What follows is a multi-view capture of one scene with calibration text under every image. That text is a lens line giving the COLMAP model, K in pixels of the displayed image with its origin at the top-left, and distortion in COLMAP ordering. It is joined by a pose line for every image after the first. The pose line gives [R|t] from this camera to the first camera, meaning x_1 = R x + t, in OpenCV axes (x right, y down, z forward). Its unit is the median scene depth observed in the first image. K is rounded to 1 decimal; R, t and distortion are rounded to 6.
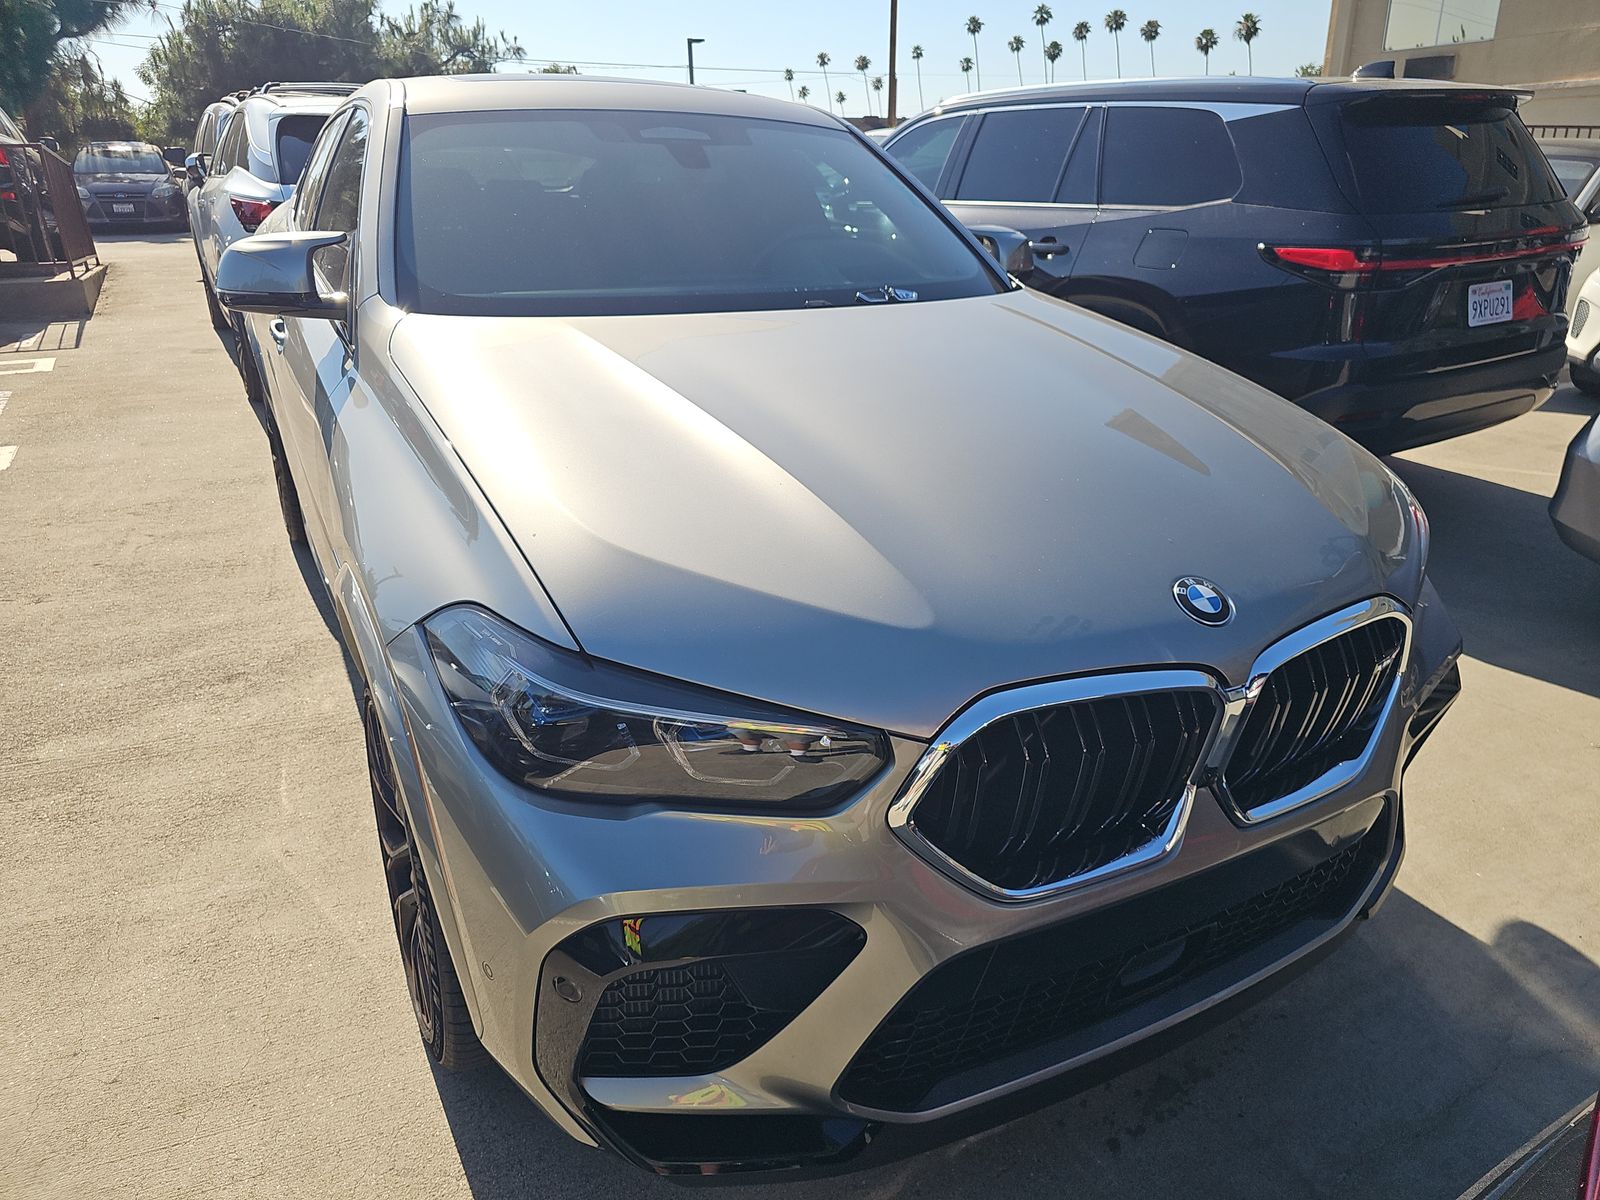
lens RADIAL K [[1070.7, 0, 793.4], [0, 1070.7, 601.3], [0, 0, 1]] dist [0.044937, -0.043111]
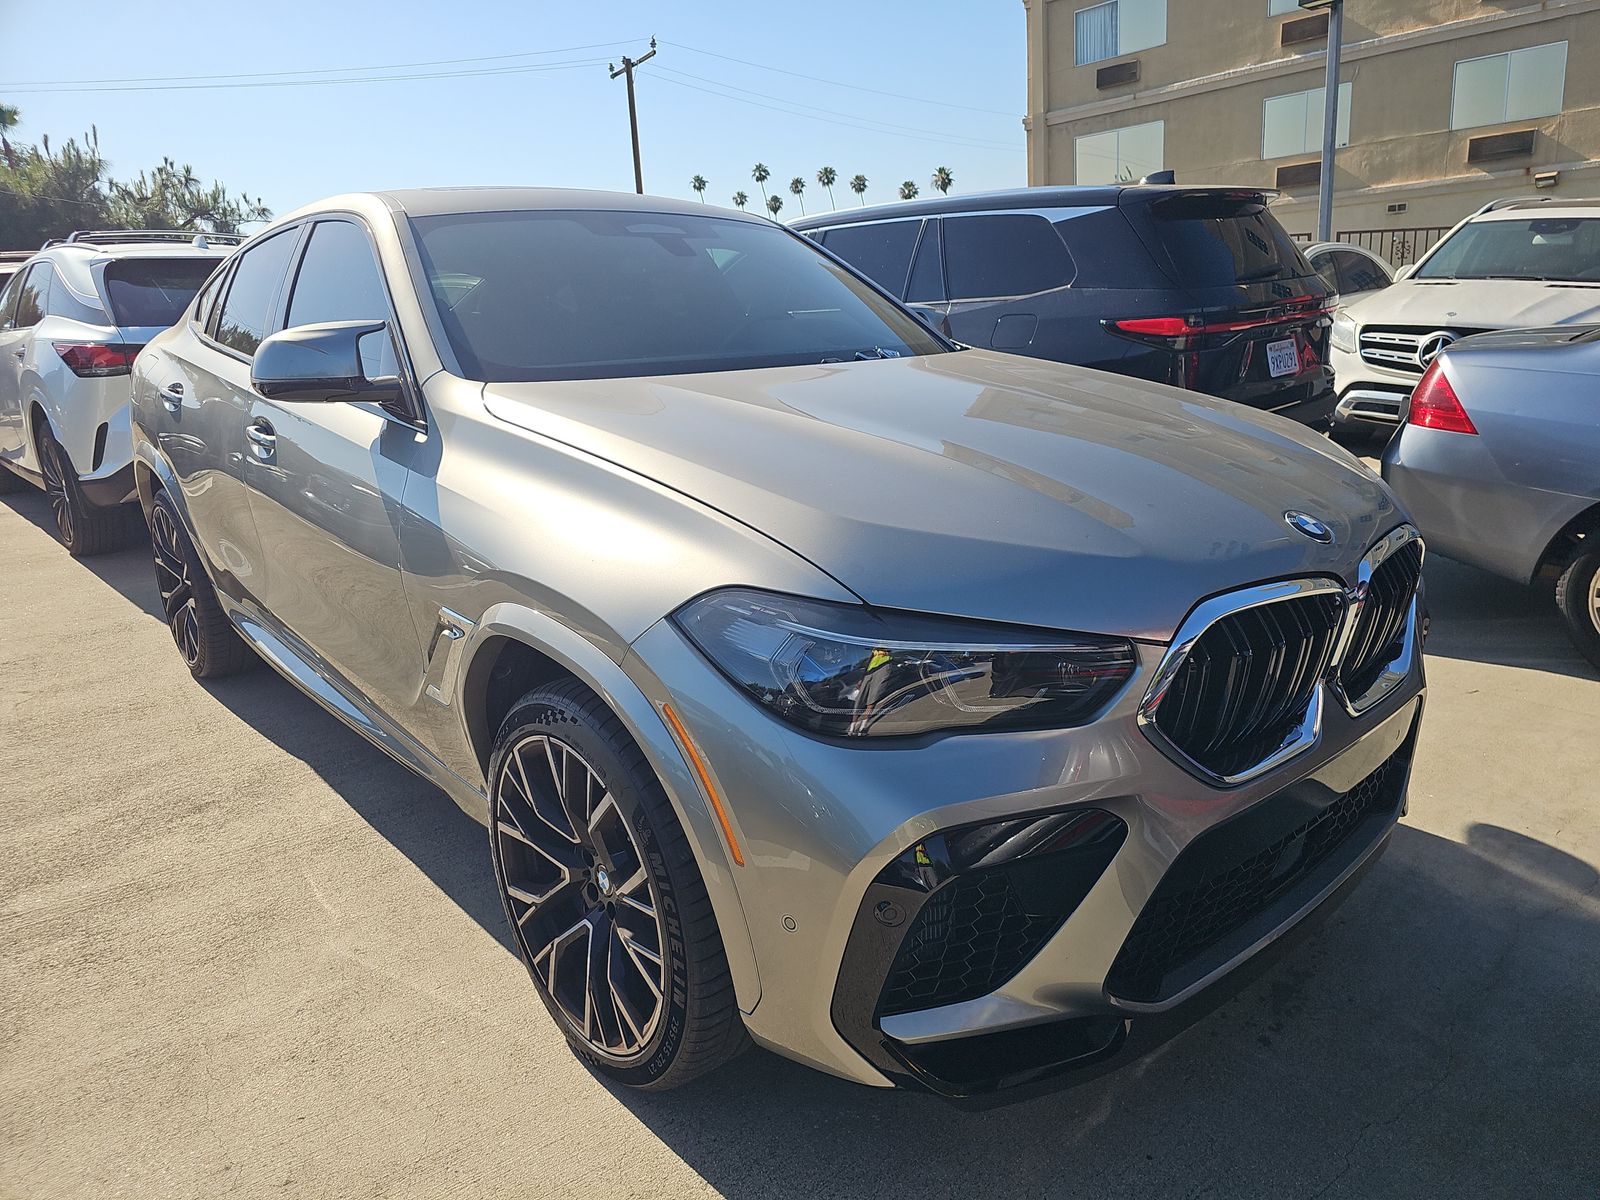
lens RADIAL K [[1070.7, 0, 792.0], [0, 1070.7, 597.6], [0, 0, 1]] dist [0.044937, -0.043111]
pose [[0.973315, -0.103274, 0.204920, -0.170439], [0.127750, 0.985685, -0.110023, 0.052175], [-0.190624, 0.133266, 0.972575, -0.026786]]
